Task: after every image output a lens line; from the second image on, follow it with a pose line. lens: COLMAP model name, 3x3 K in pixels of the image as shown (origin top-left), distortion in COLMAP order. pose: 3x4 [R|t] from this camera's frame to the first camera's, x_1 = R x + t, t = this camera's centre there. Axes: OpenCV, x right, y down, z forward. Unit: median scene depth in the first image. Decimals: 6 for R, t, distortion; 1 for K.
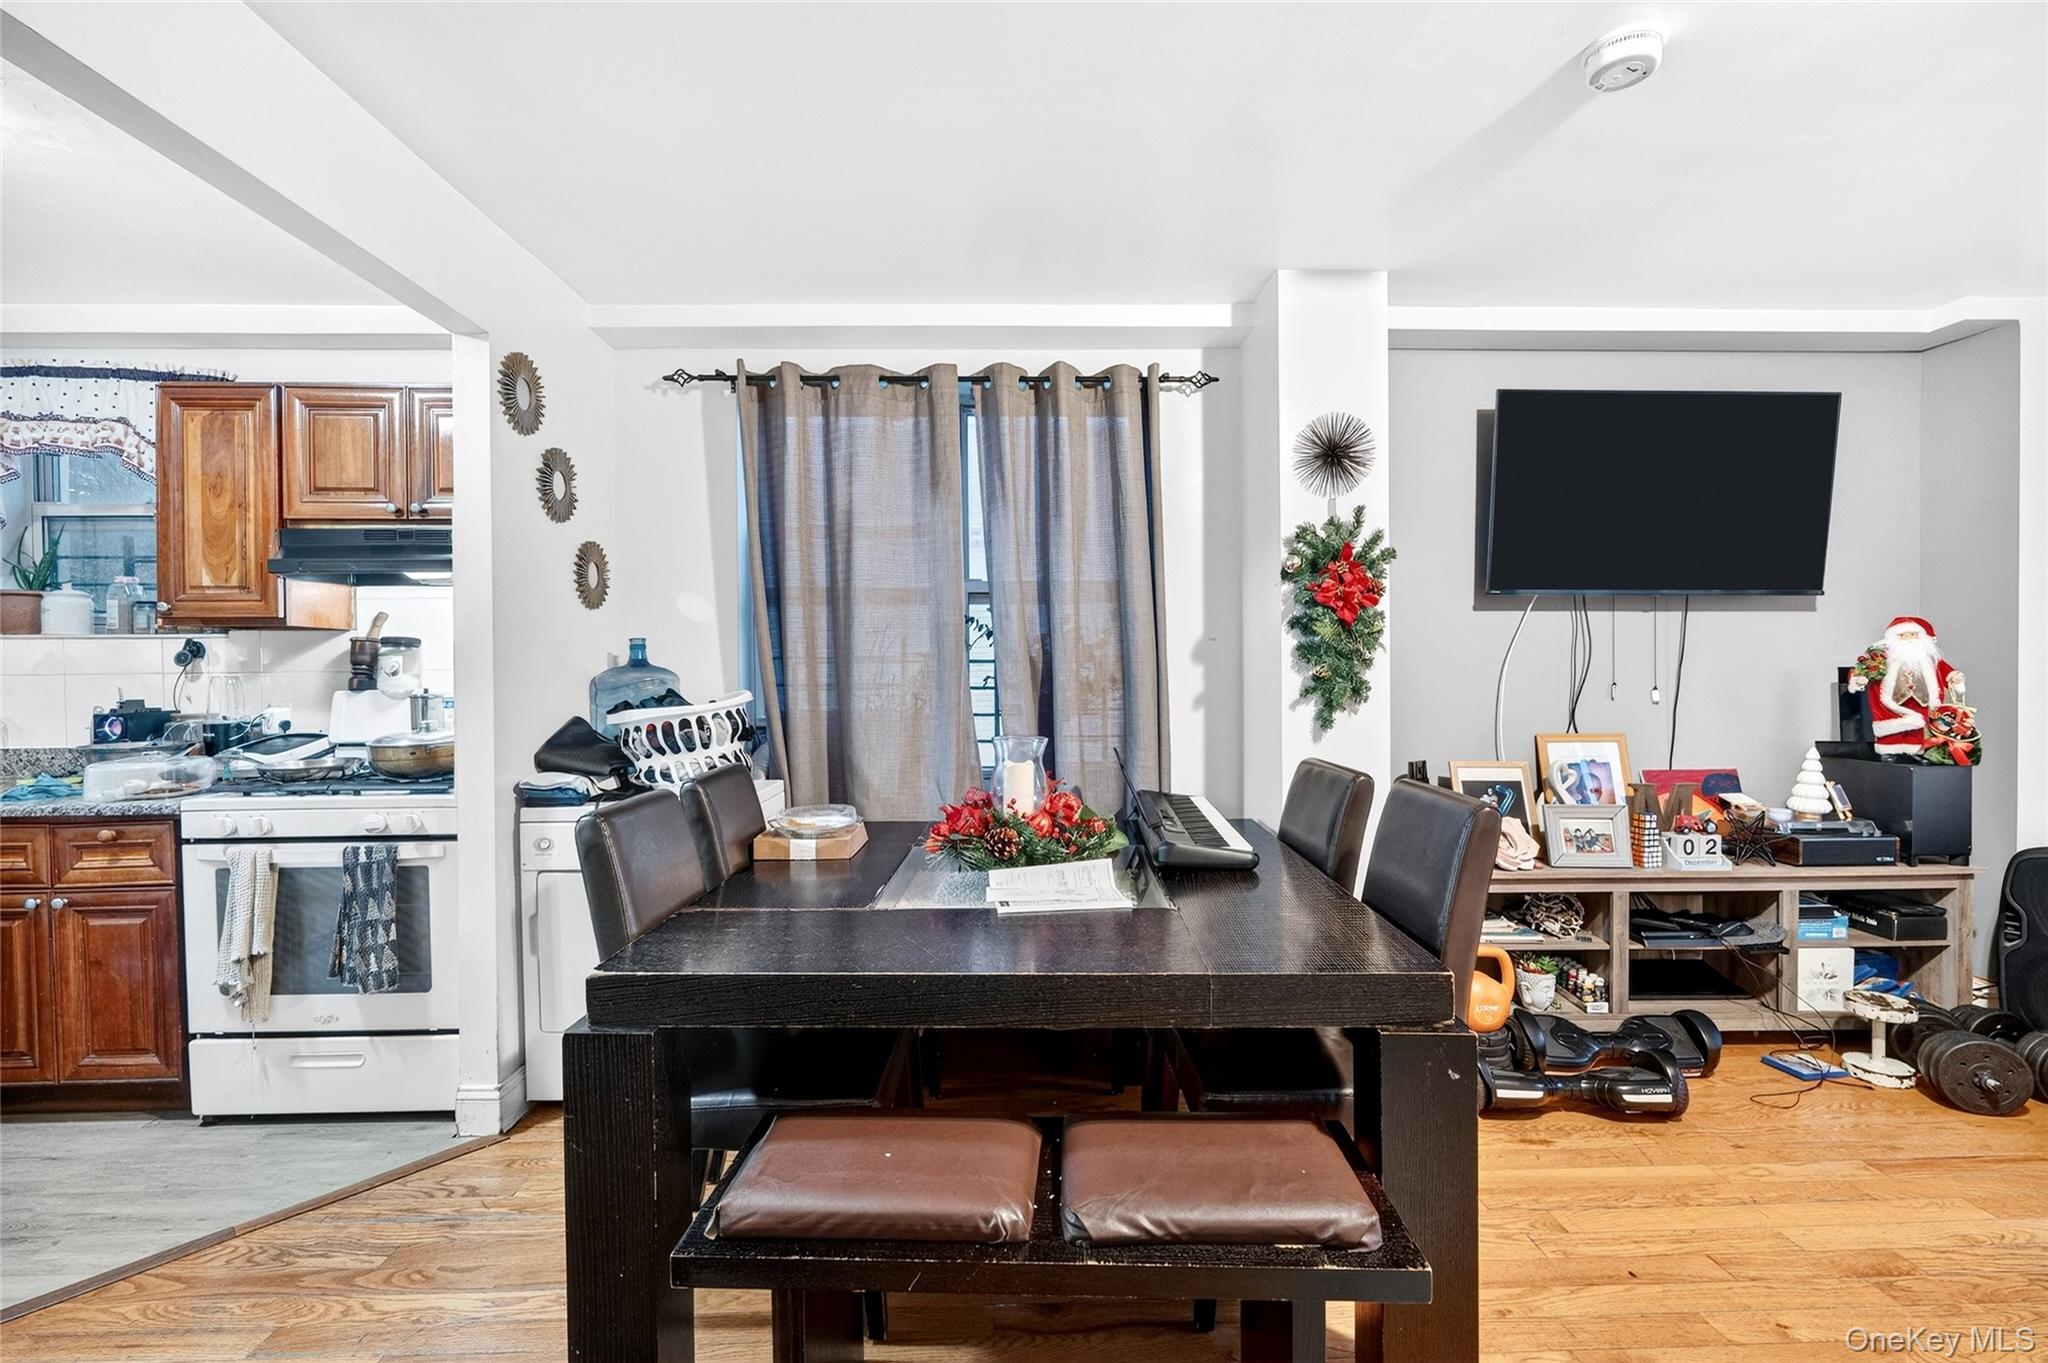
lens RADIAL K [[887.8, 0, 1024.0], [0, 887.8, 681.5], [0, 0, 1]] dist [-0.000589, -0.000241]
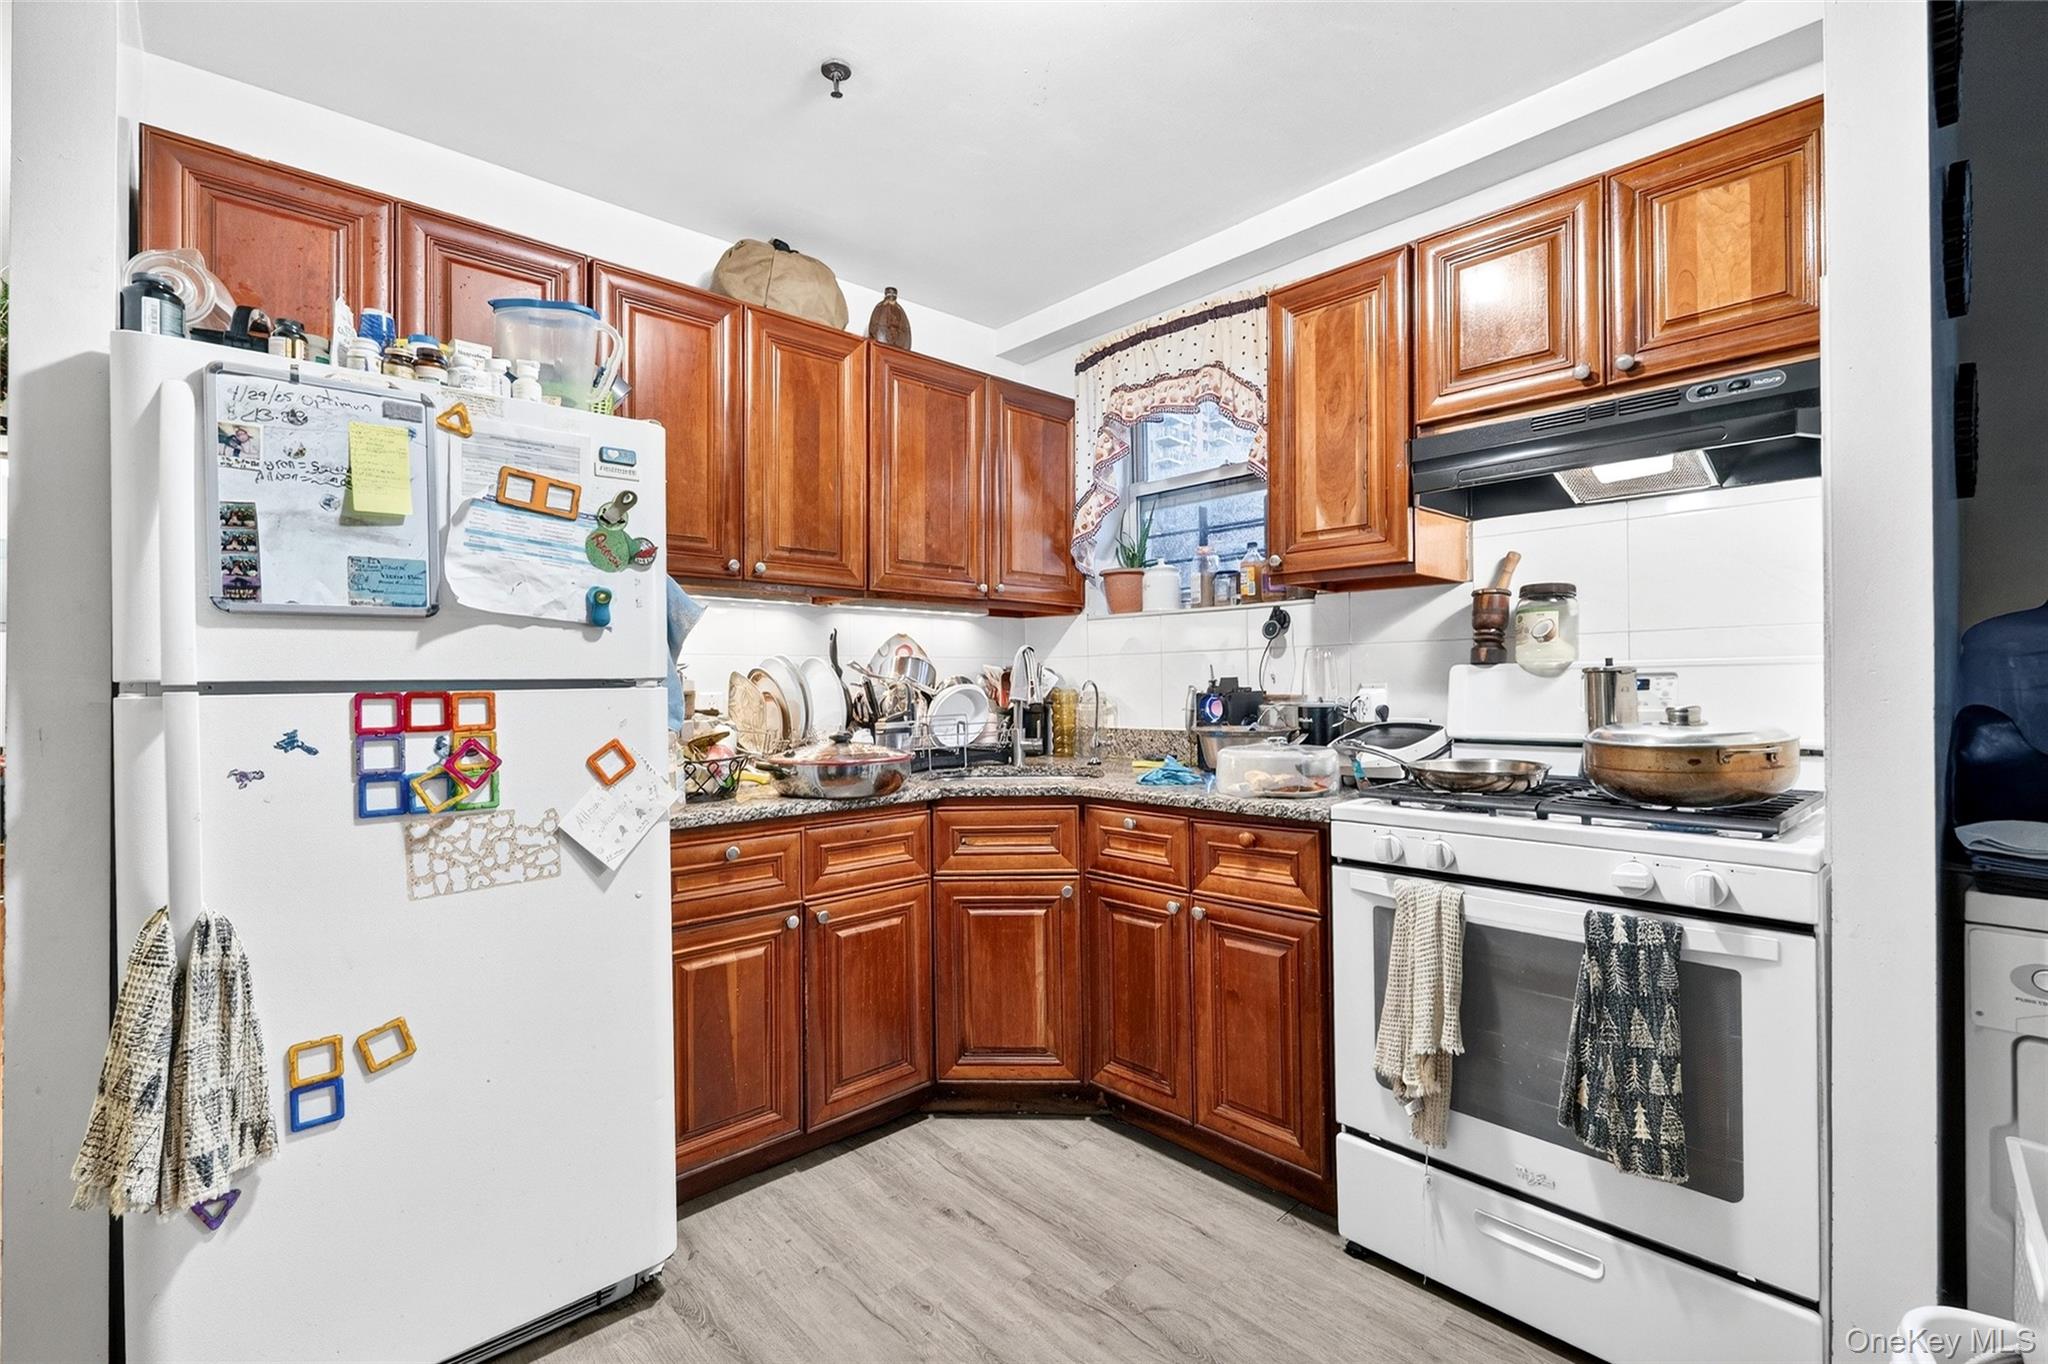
lens RADIAL K [[924.8, 0, 1024.0], [0, 924.8, 682.0], [0, 0, 1]] dist [-0.001291, 0.000108]
pose [[0.655250, 0.001549, -0.755410, -0.525856], [-0.009894, 0.999930, -0.006532, 0.038776], [0.755347, 0.011754, 0.655220, 0.294514]]
